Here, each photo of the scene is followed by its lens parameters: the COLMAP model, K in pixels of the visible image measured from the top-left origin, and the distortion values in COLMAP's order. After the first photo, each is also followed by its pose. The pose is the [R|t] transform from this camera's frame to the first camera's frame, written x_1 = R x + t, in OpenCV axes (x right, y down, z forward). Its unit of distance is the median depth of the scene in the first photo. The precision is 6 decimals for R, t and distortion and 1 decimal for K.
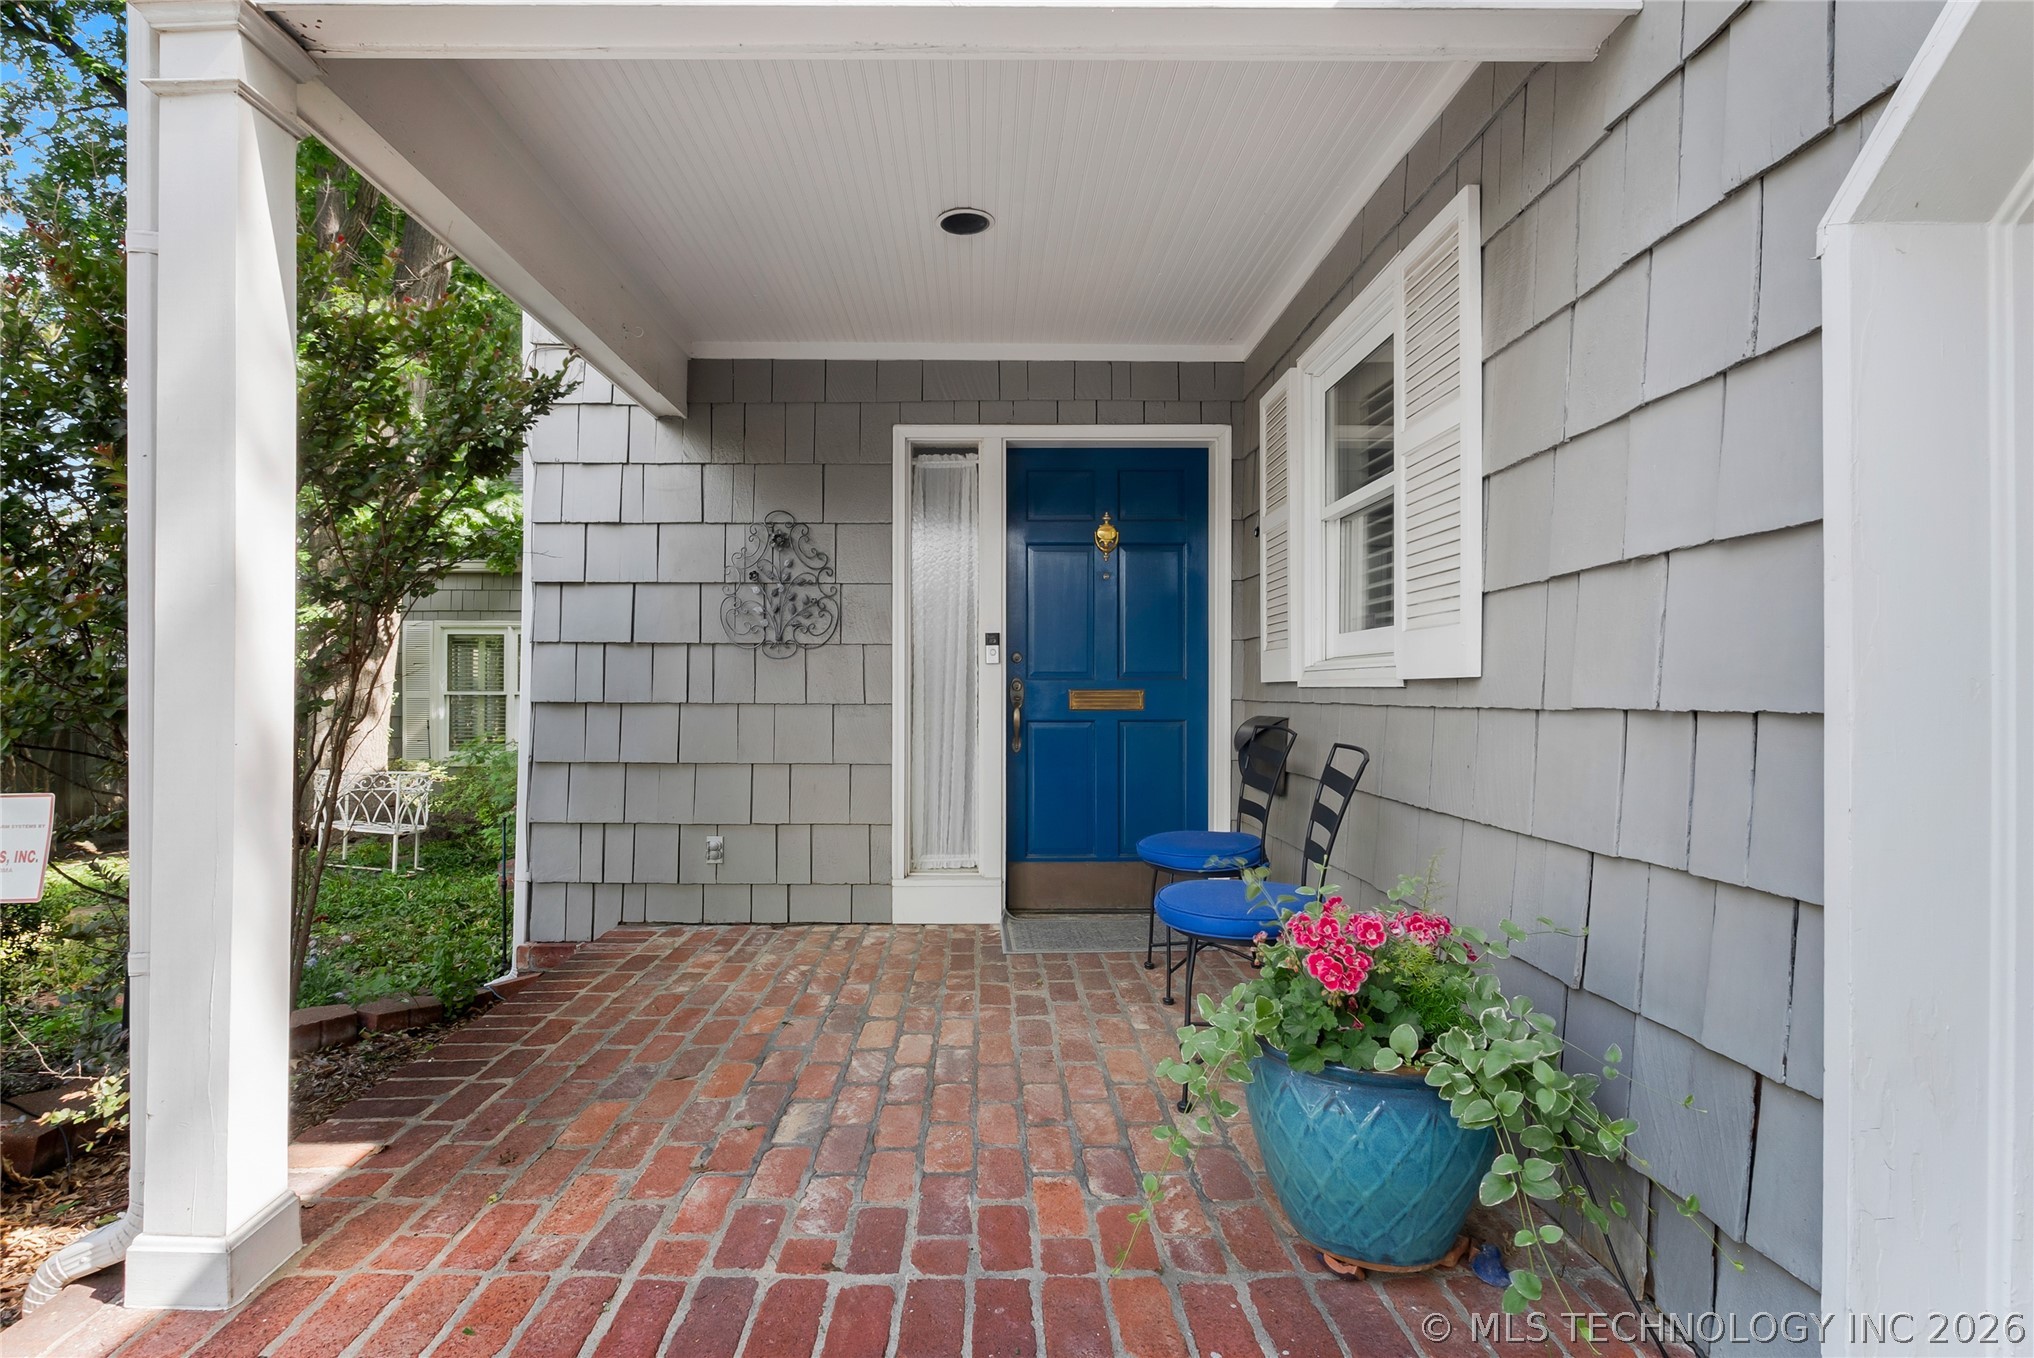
lens RADIAL K [[944.9, 0, 1002.8], [0, 944.9, 678.0], [0, 0, 1]] dist [-0.010528, -0.000428]
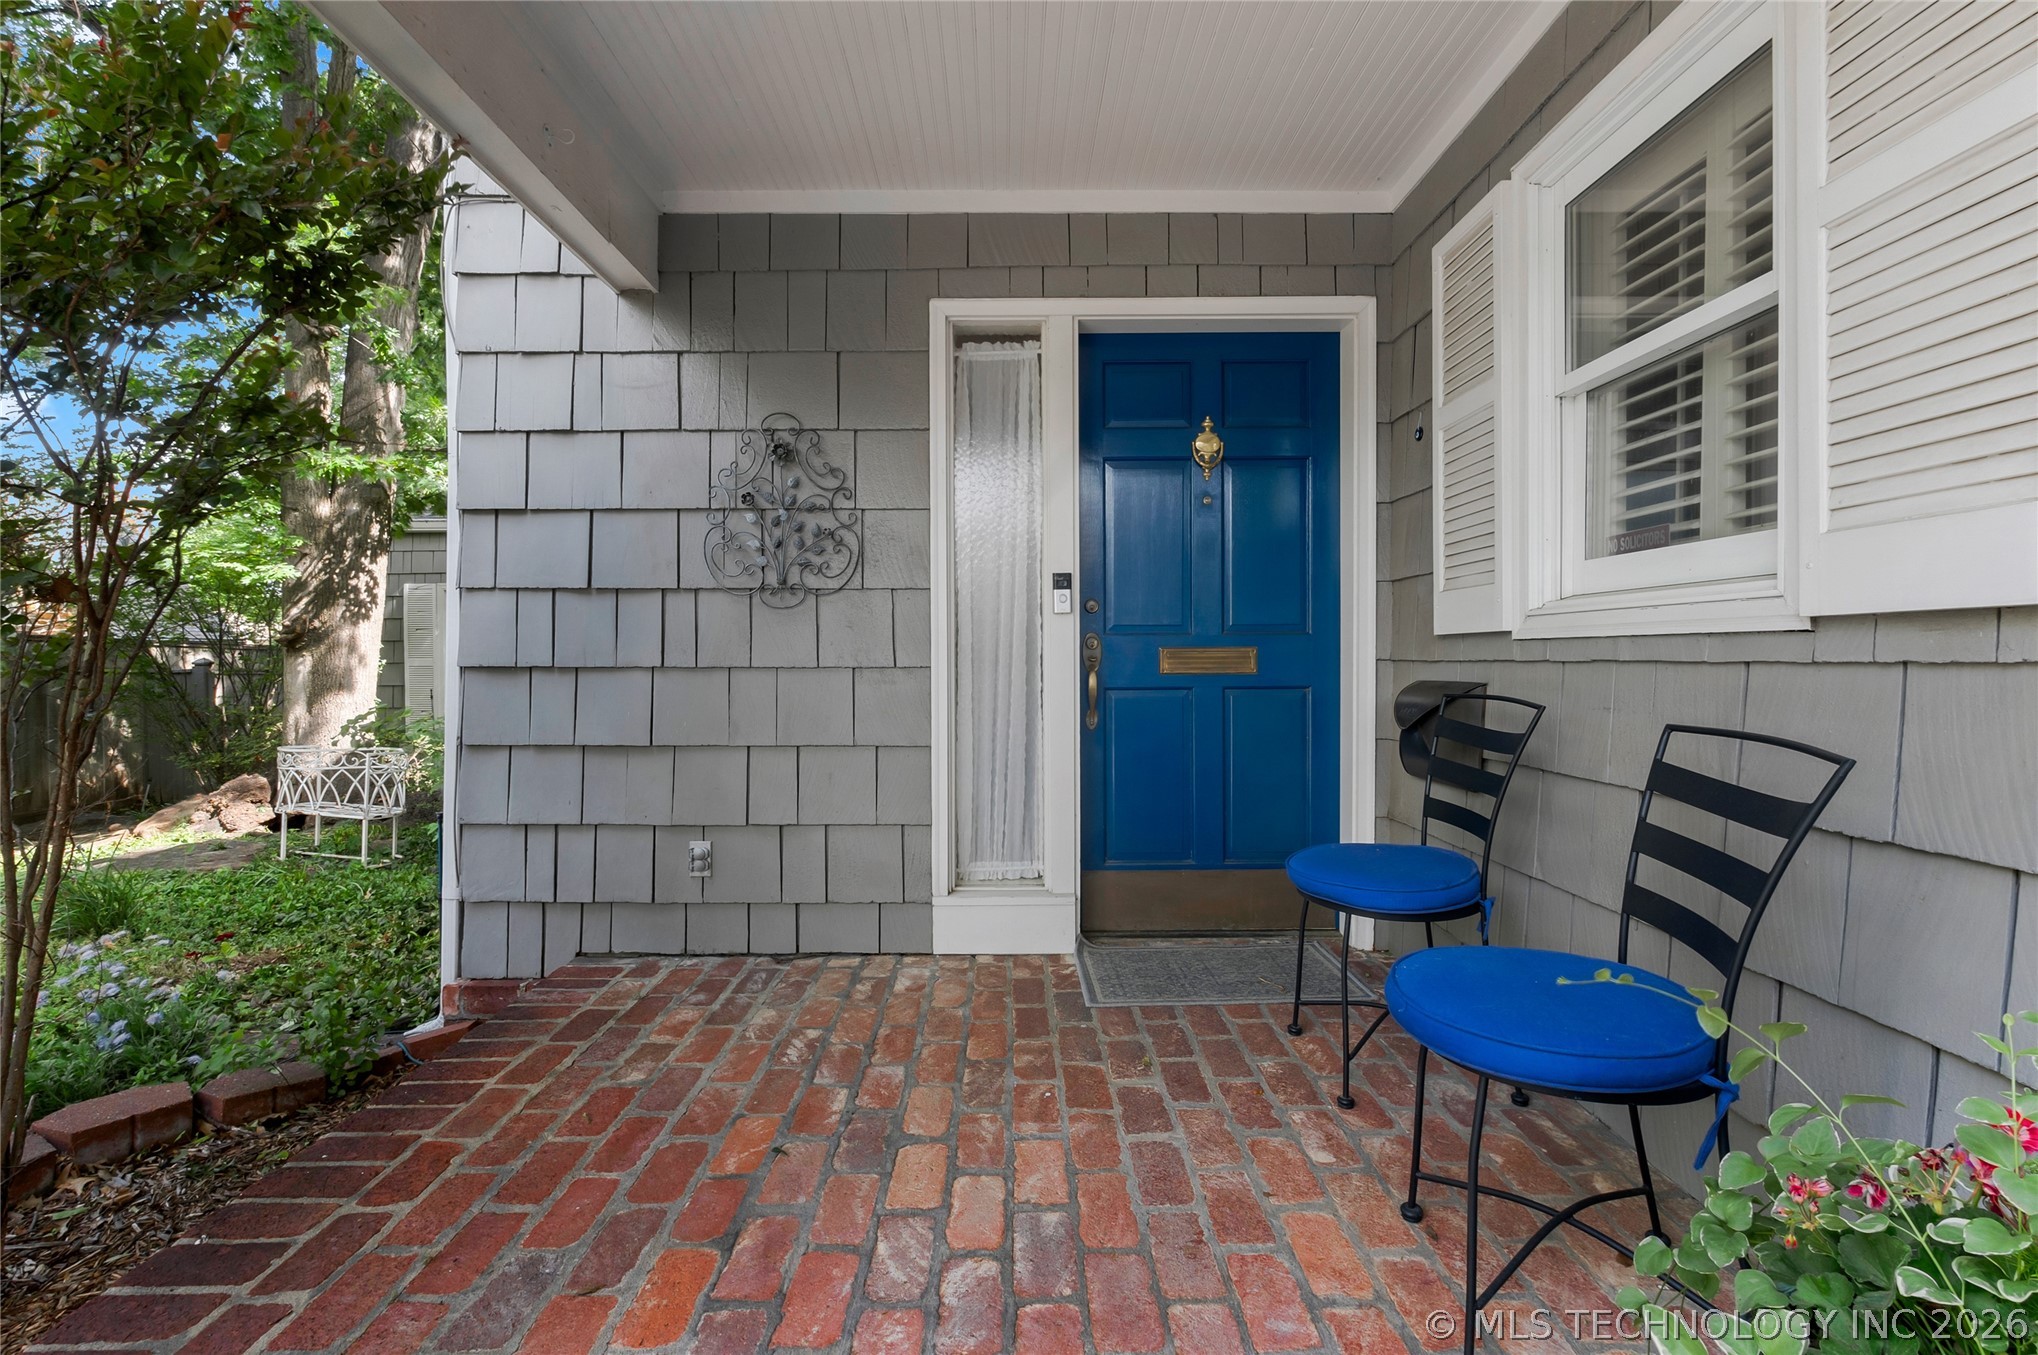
lens RADIAL K [[946.7, 0, 1026.7], [0, 946.7, 664.6], [0, 0, 1]] dist [-0.010528, -0.000428]
pose [[0.999961, -0.004232, -0.007702, -0.034155], [0.004399, 0.999754, 0.021758, 0.009350], [0.007608, -0.021791, 0.999734, 0.238619]]
